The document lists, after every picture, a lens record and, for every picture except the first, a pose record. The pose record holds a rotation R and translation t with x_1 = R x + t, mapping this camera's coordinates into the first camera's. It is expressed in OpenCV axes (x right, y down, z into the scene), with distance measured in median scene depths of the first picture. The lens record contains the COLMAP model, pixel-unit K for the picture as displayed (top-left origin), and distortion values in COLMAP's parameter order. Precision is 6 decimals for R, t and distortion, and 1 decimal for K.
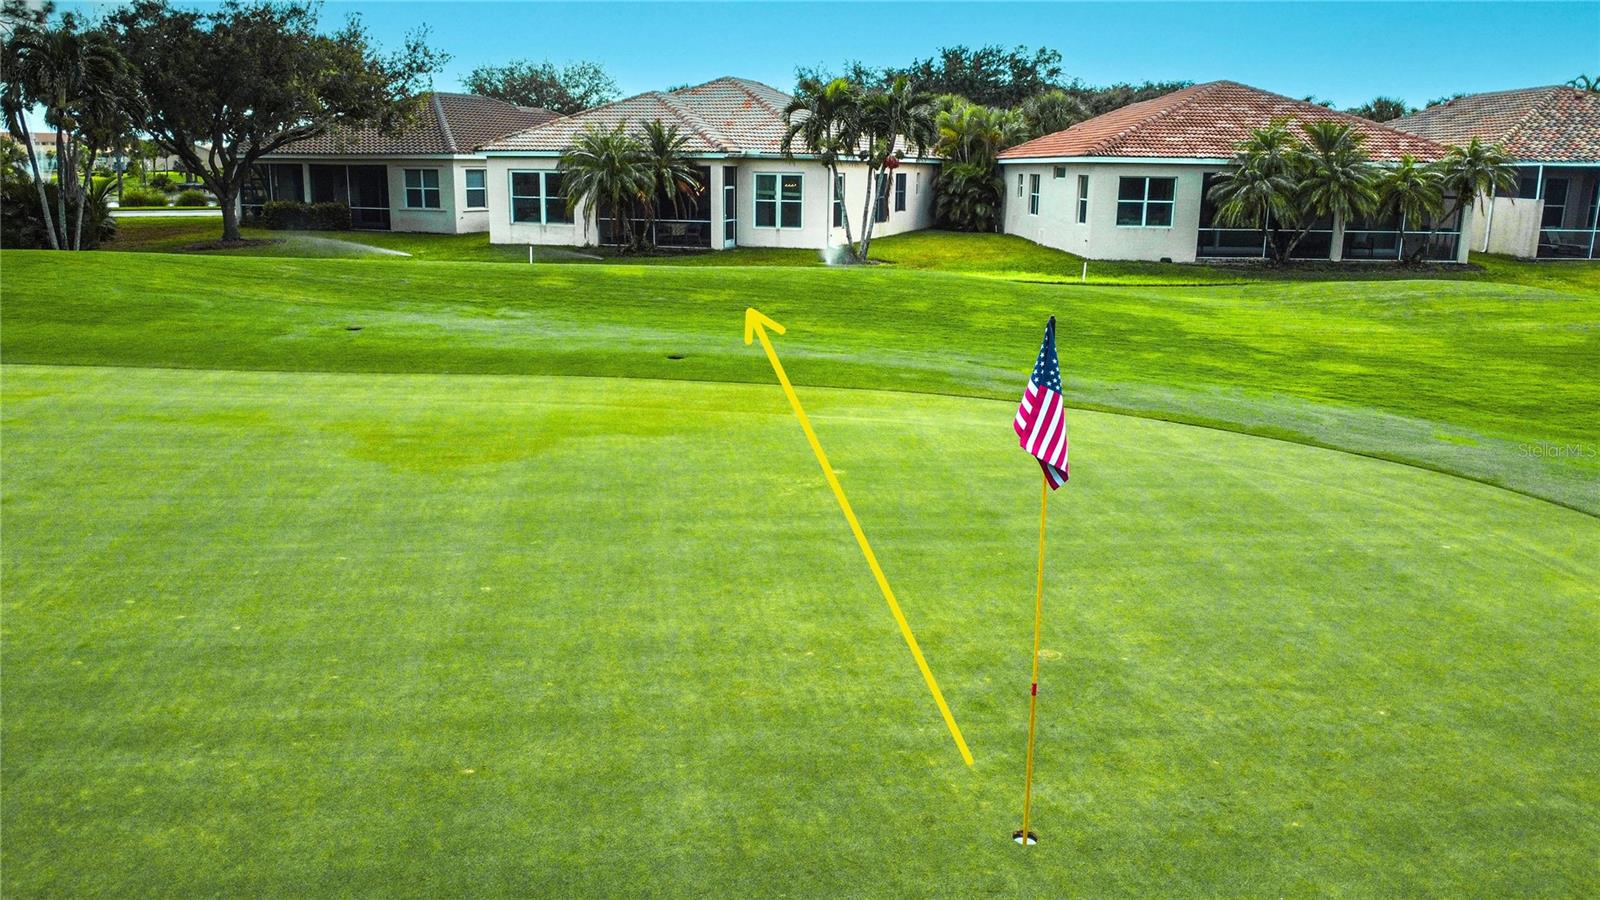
lens RADIAL K [[1180.8, 0, 800.0], [0, 1180.8, 450.0], [0, 0, 1]] dist [-0.005415, -0.043893]
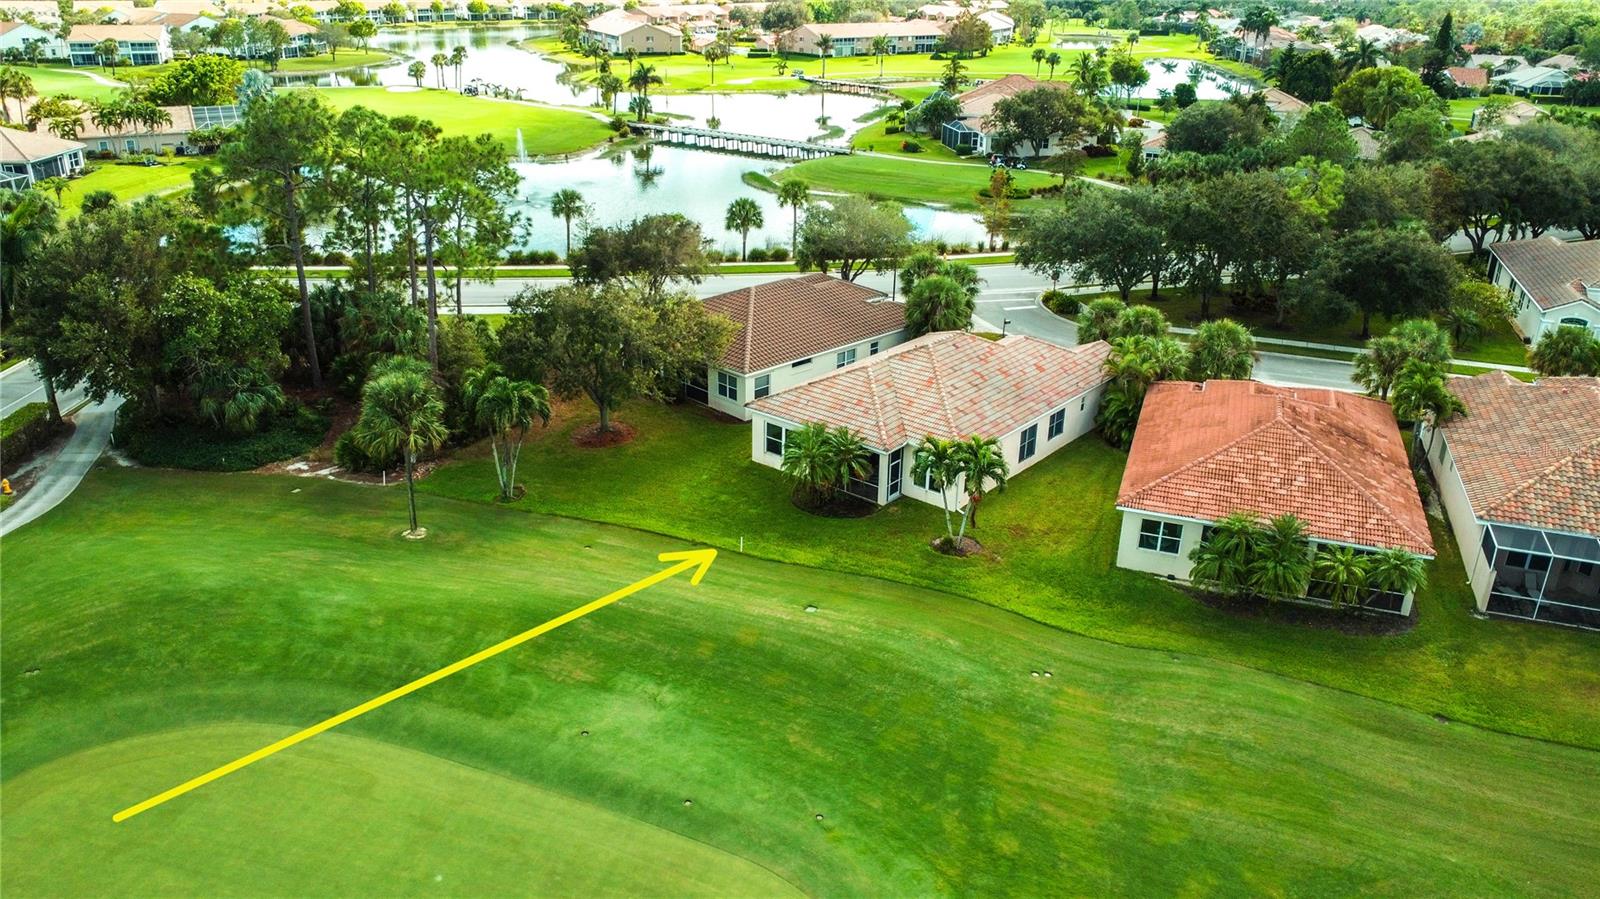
lens RADIAL K [[1168.5, 0, 800.0], [0, 1168.5, 449.5], [0, 0, 1]] dist [-0.009604, -0.043823]
pose [[0.933407, 0.146139, -0.327711, 0.312498], [-0.092989, 0.980621, 0.172439, -0.484475], [0.346561, -0.130482, 0.928908, -0.421673]]
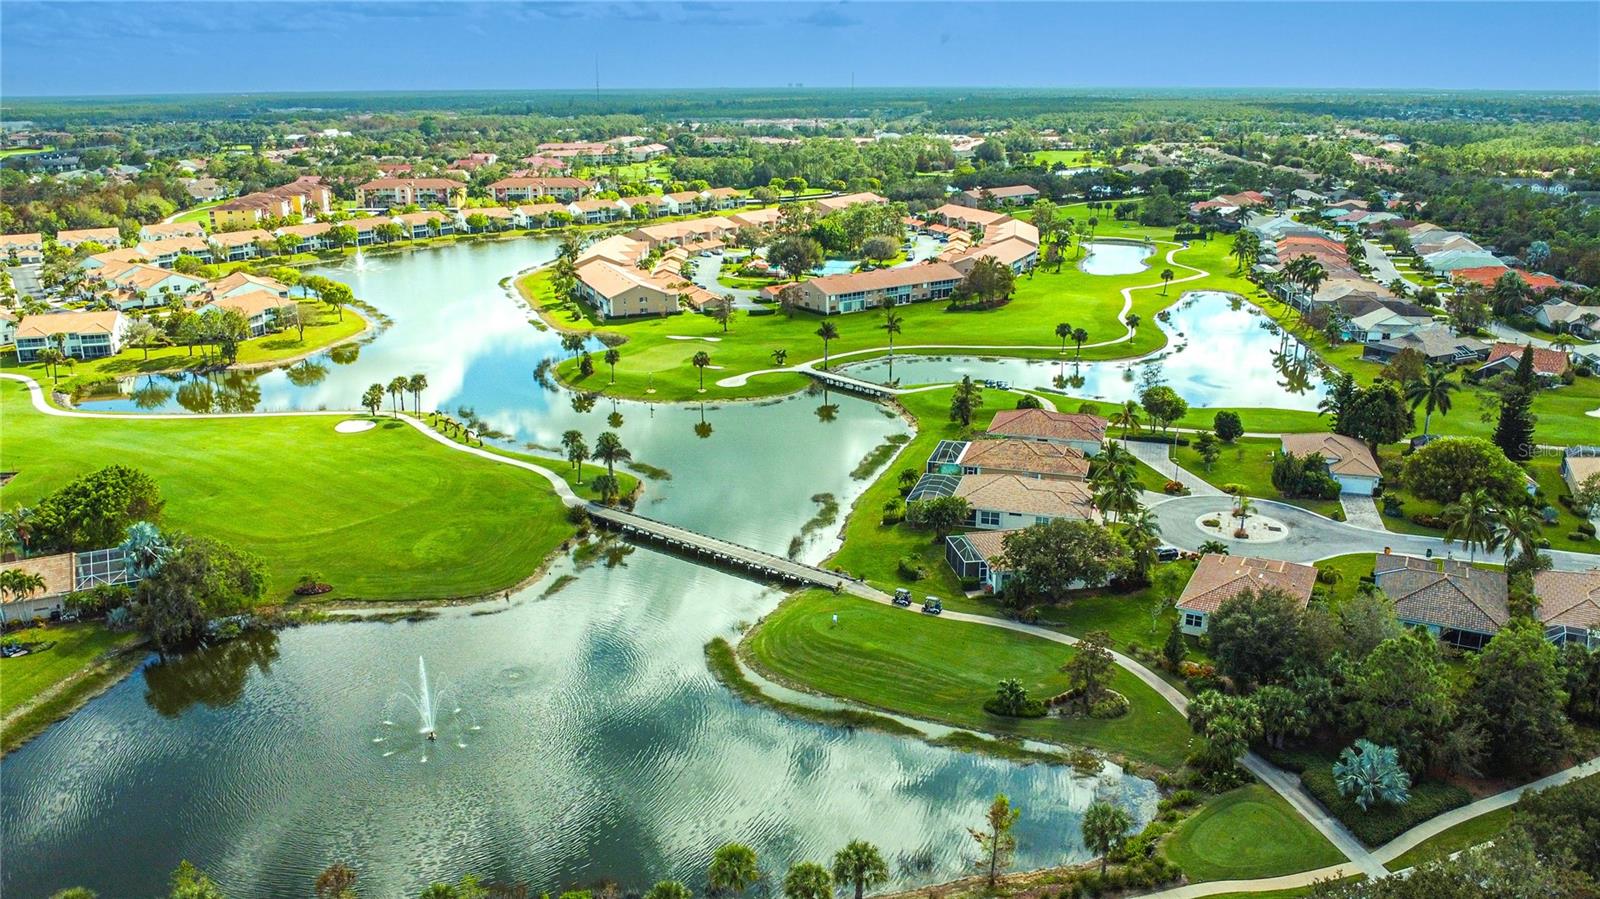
lens RADIAL K [[1193.1, 0, 800.0], [0, 1193.1, 449.5], [0, 0, 1]] dist [-0.007902, -0.053996]
pose [[0.923895, 0.109665, -0.366595, 0.118331], [-0.081361, 0.992444, 0.091839, -1.719537], [0.373897, -0.055023, 0.925837, 0.364736]]
